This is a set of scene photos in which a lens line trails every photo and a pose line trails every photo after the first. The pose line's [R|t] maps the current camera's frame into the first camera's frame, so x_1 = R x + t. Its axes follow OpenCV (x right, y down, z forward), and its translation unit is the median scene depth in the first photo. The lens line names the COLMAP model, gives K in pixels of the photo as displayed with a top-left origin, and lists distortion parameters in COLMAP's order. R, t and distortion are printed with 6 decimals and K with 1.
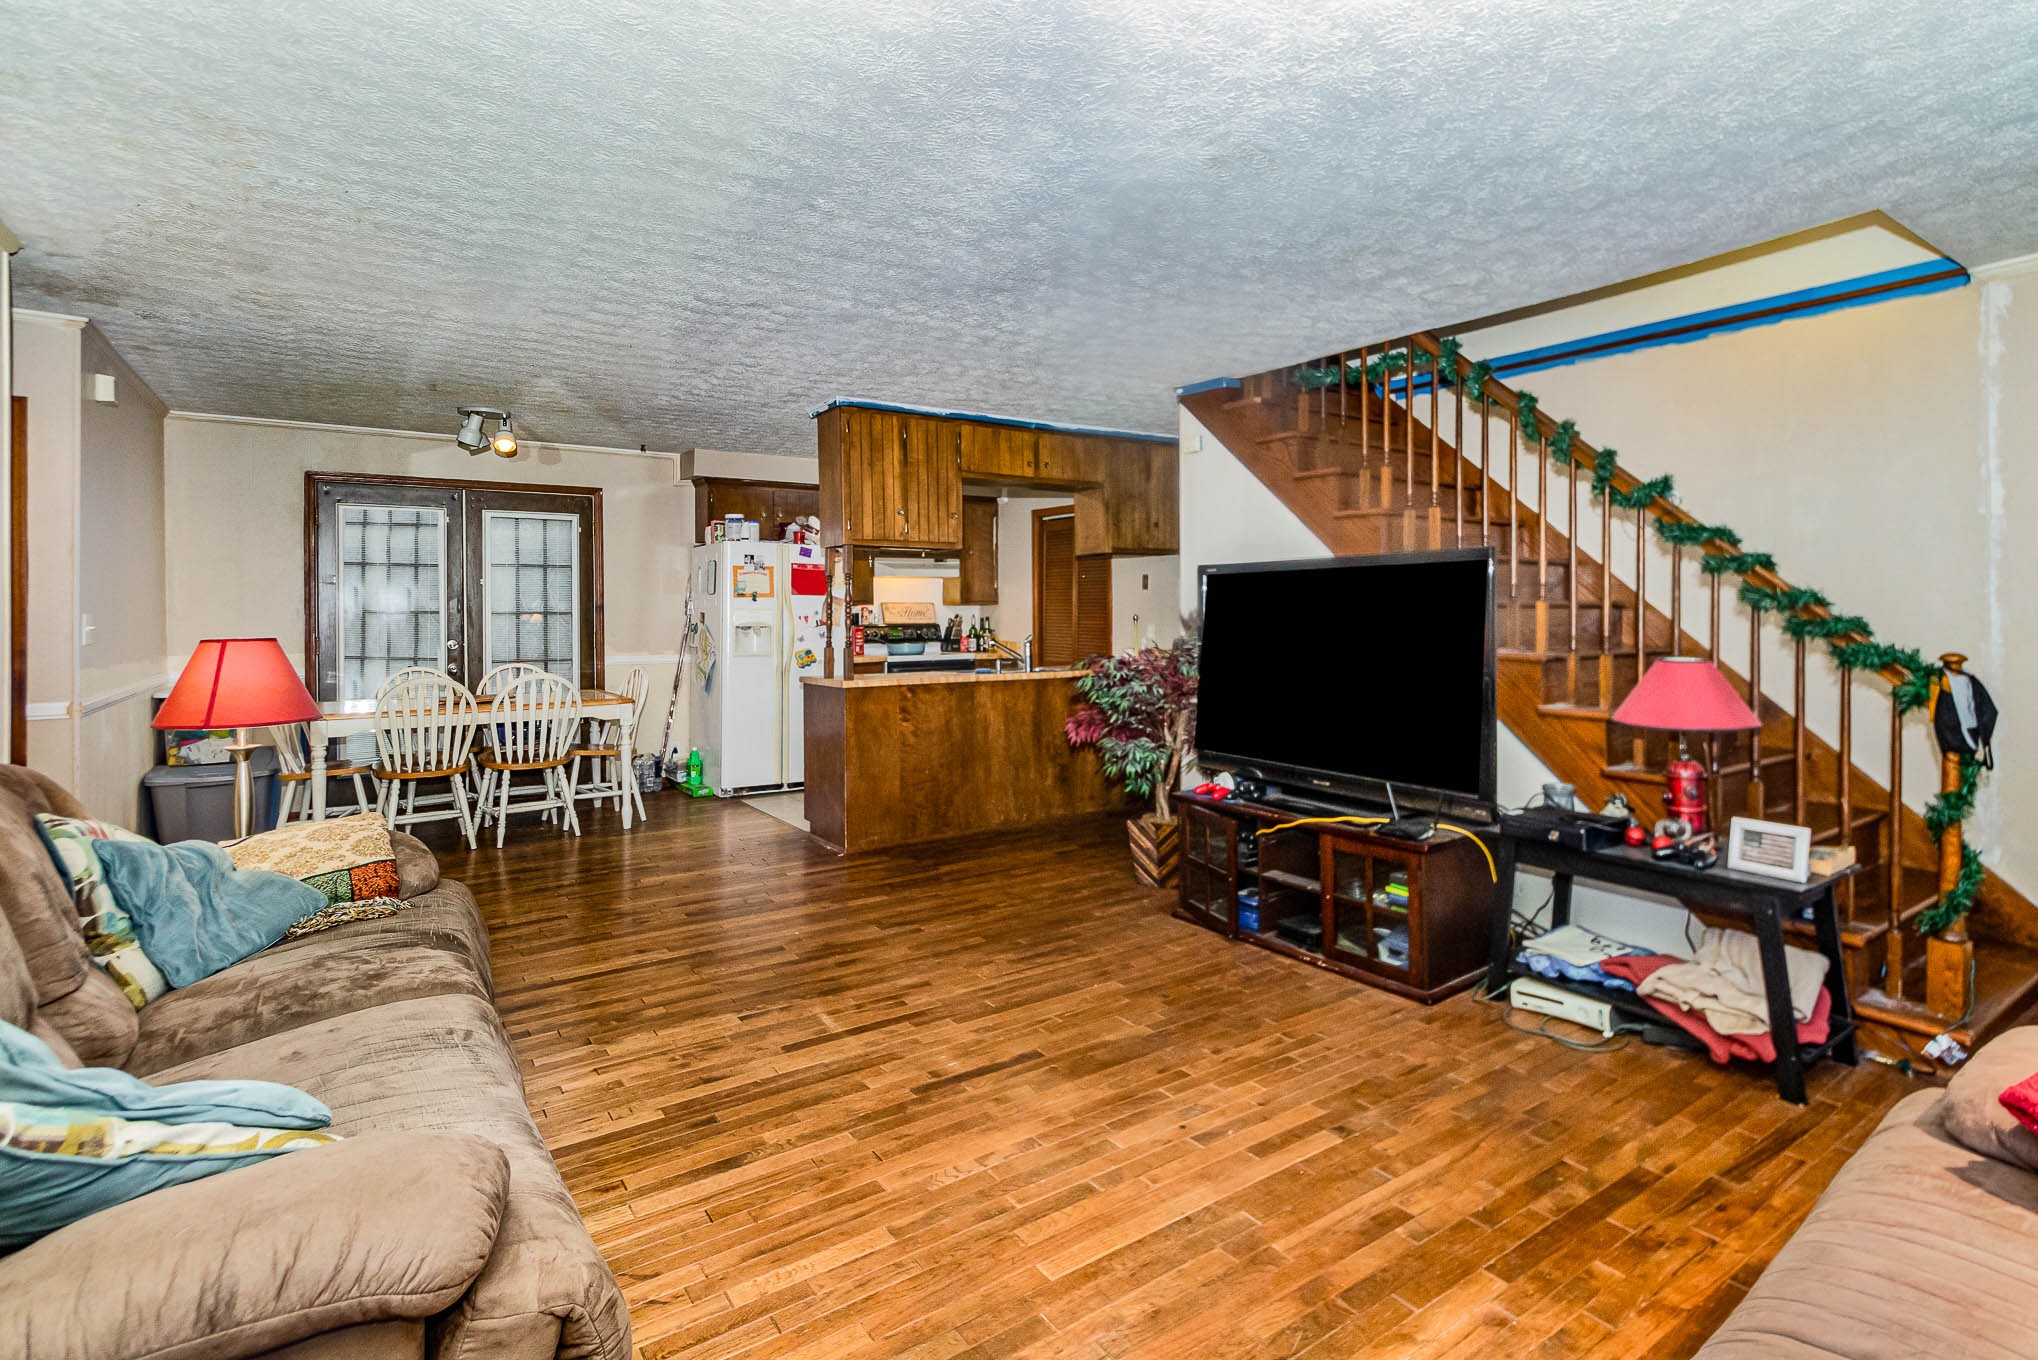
lens RADIAL K [[1023.3, 0, 1089.6], [0, 1023.3, 611.0], [0, 0, 1]] dist [-0.012793, 0.001447]
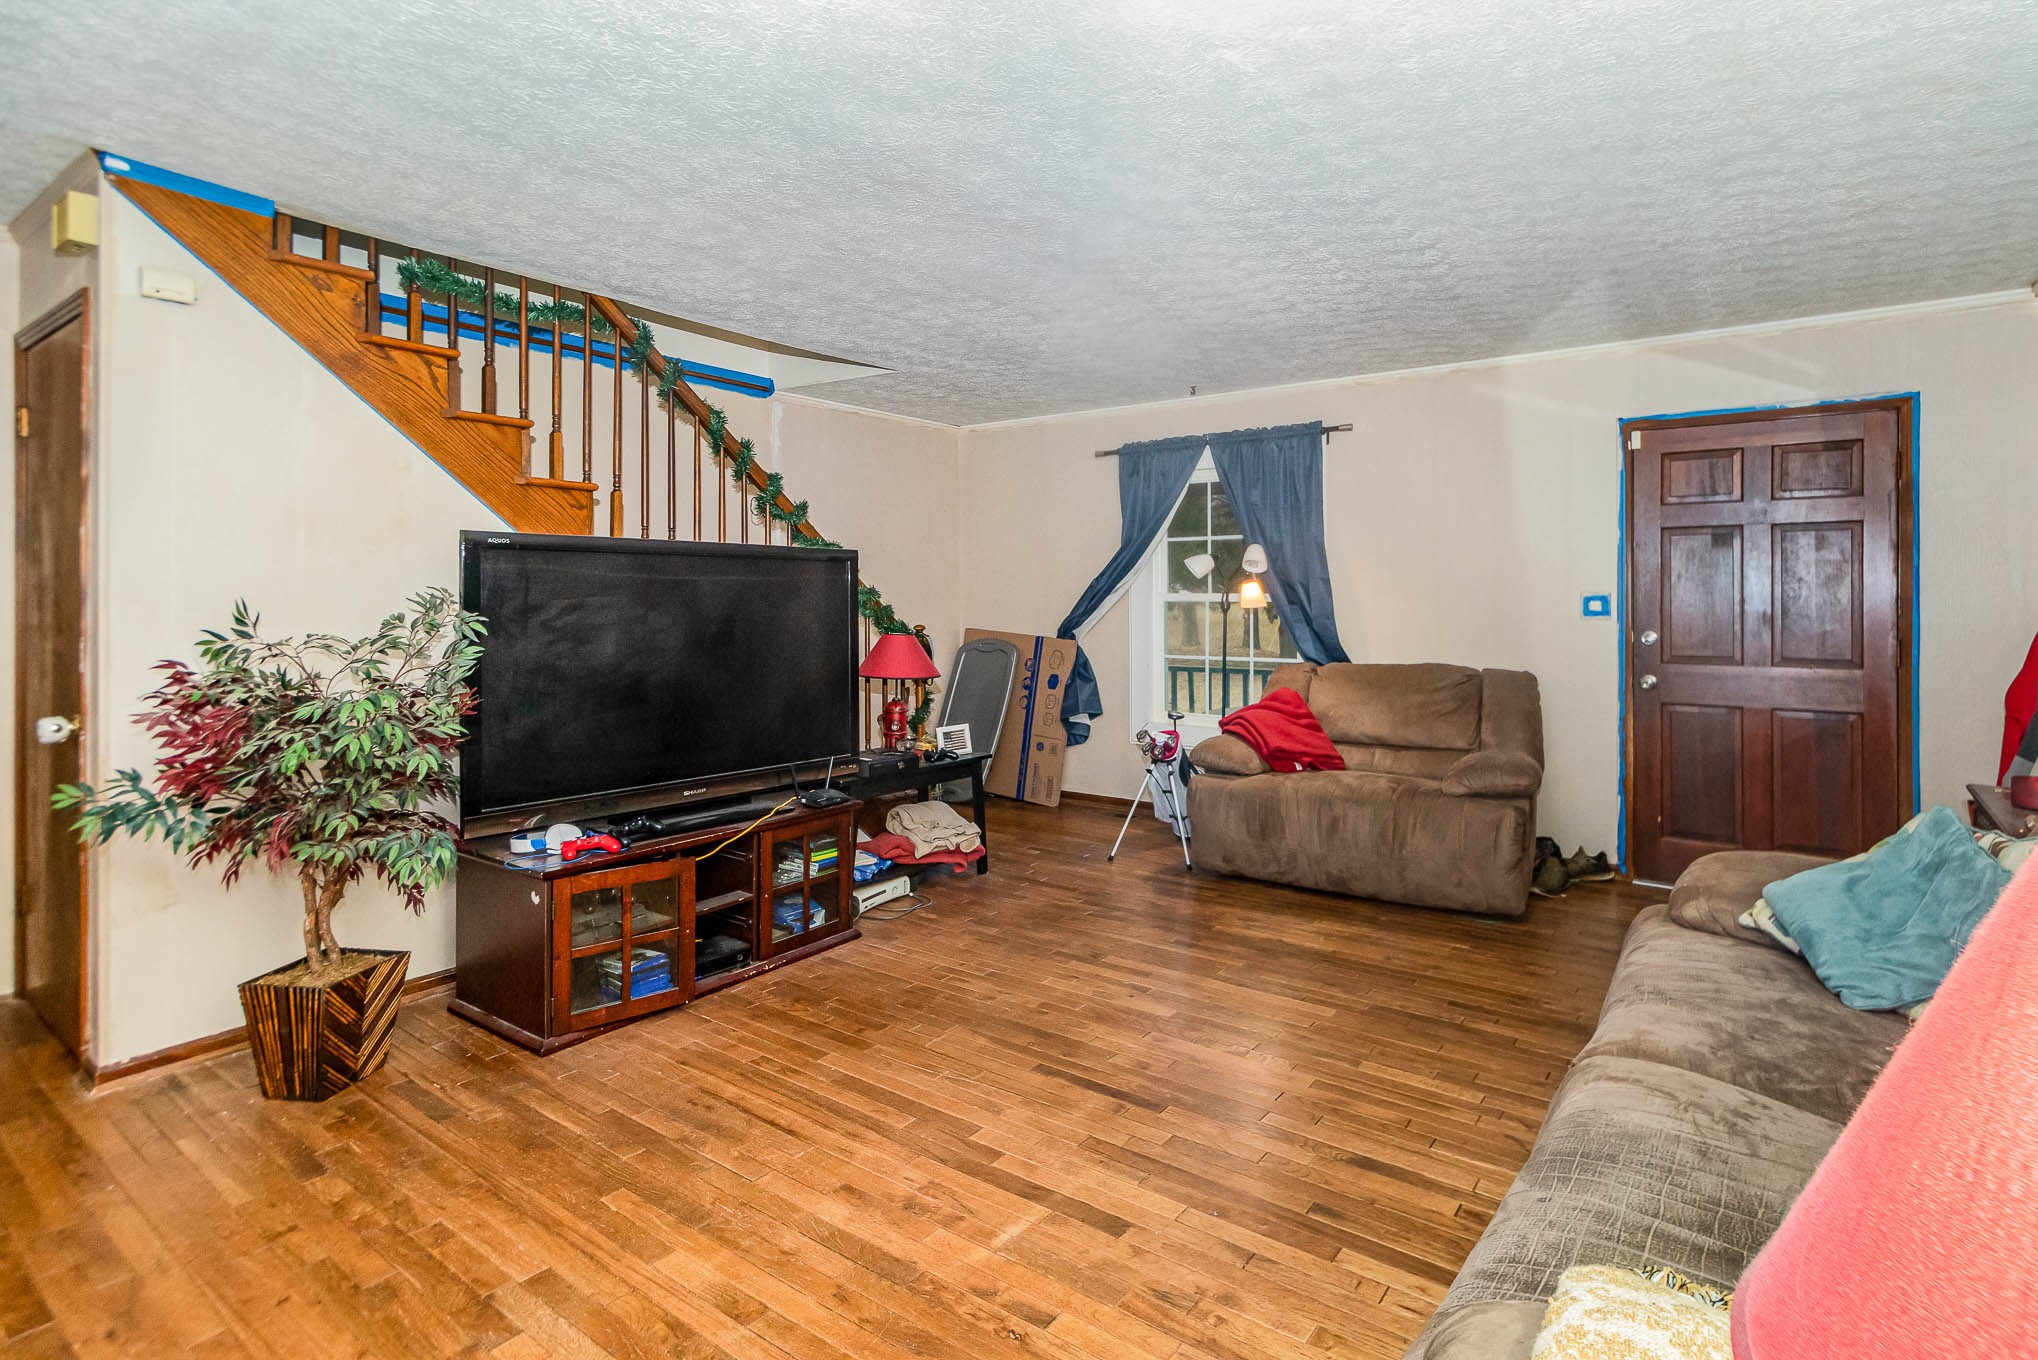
lens RADIAL K [[1023.3, 0, 1067.9], [0, 1023.3, 602.9], [0, 0, 1]] dist [-0.012793, 0.001447]
pose [[-0.312483, -0.002088, 0.949921, -0.772233], [0.004846, 0.999981, 0.003792, -0.002171], [-0.949911, 0.005788, -0.312467, 1.018865]]
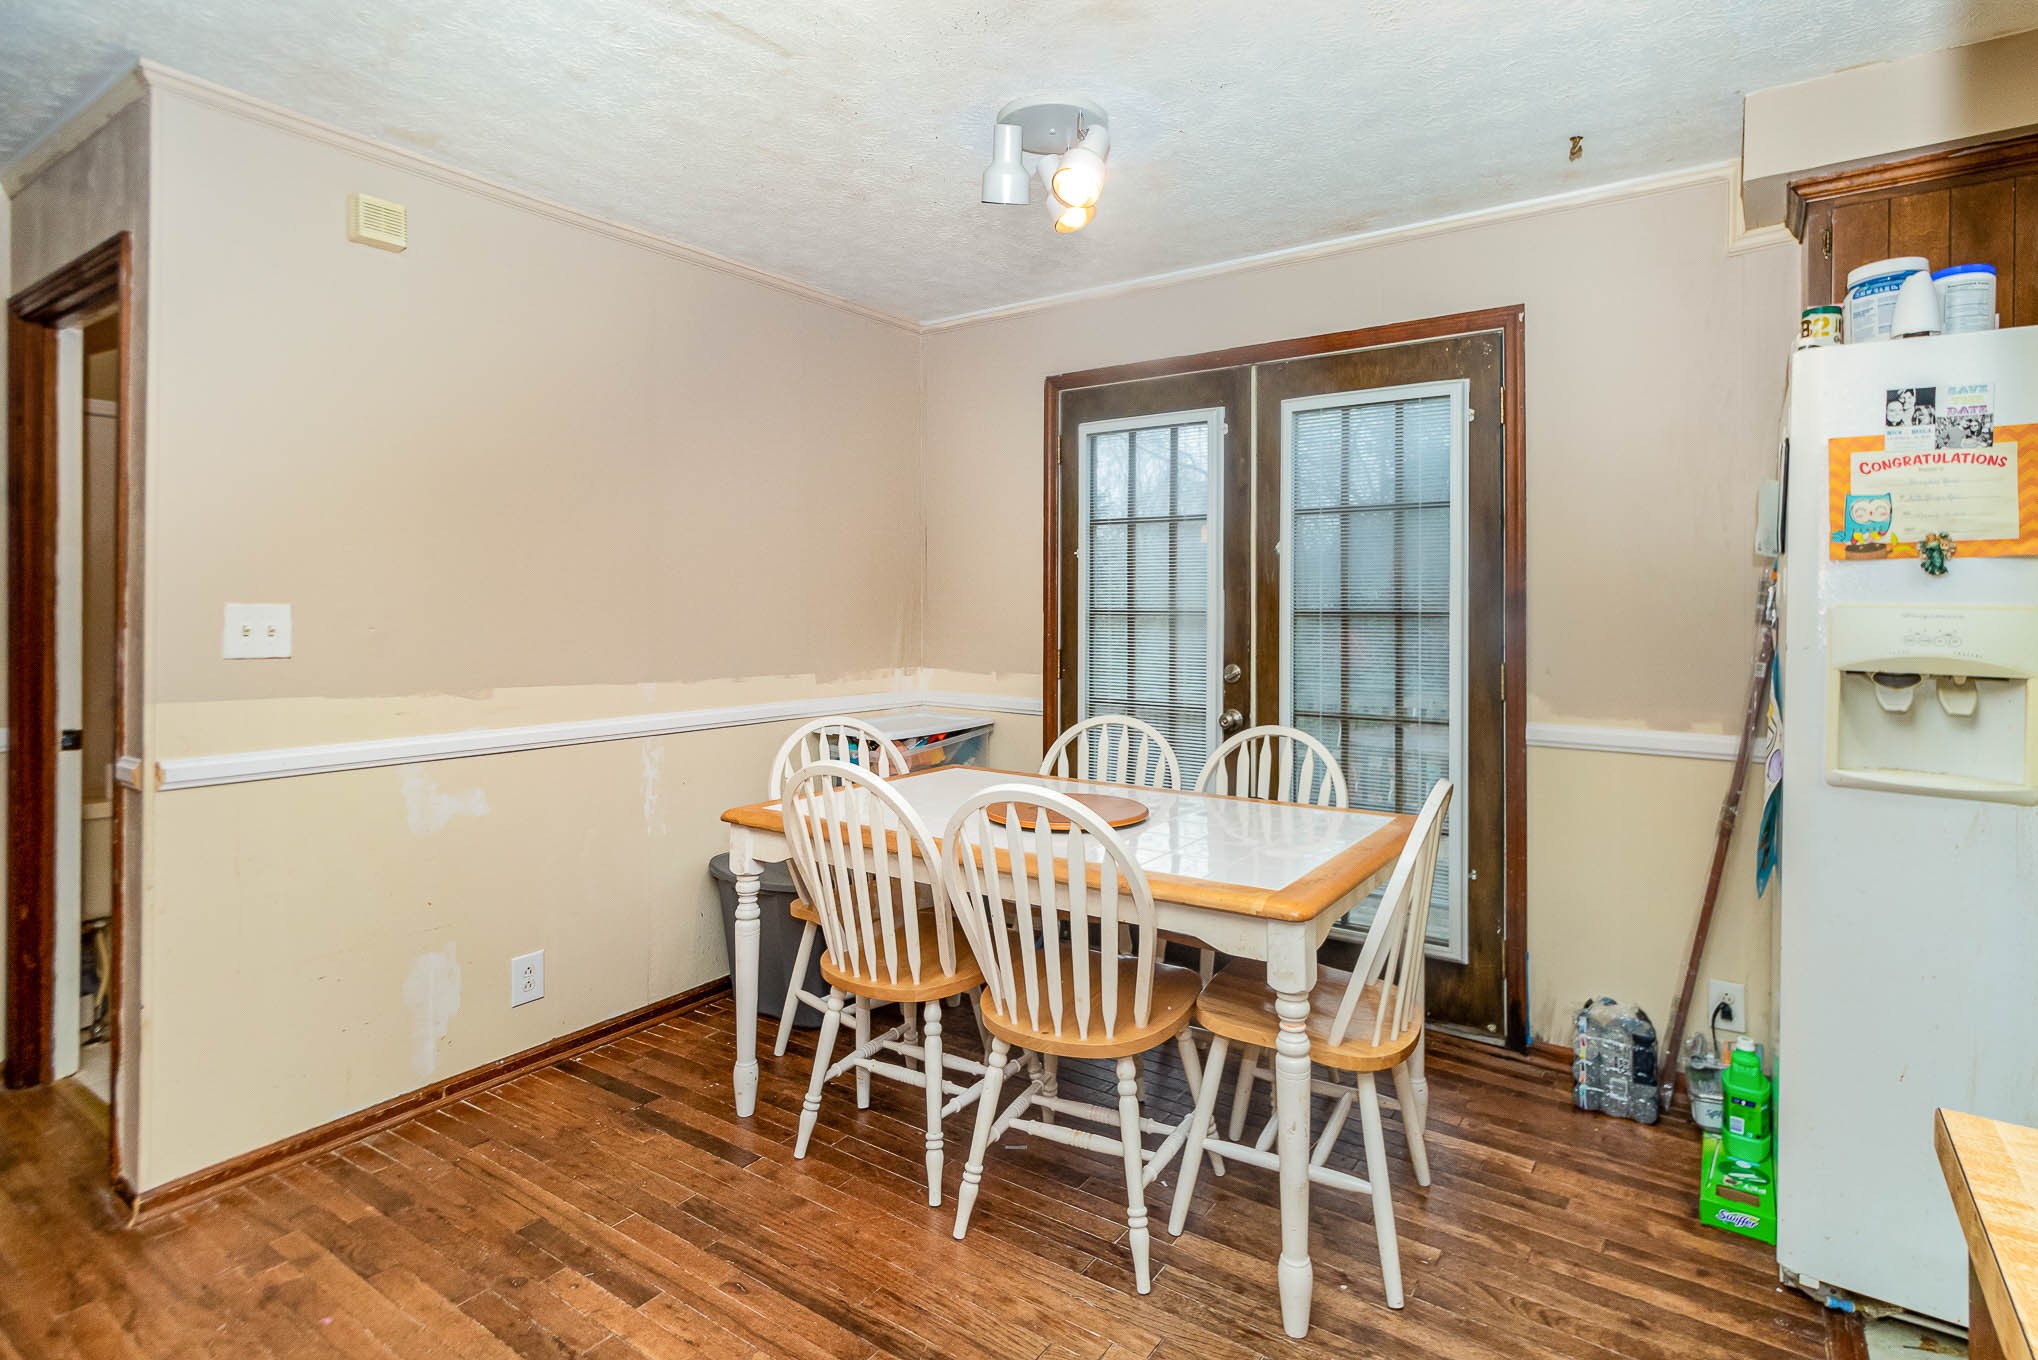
lens RADIAL K [[1023.3, 0, 1060.0], [0, 1023.3, 614.1], [0, 0, 1]] dist [-0.012793, 0.001447]
pose [[0.338091, 0.009546, -0.941065, -0.316581], [-0.009272, 0.999934, 0.006812, 0.000608], [0.941068, 0.006423, 0.338157, 1.351514]]
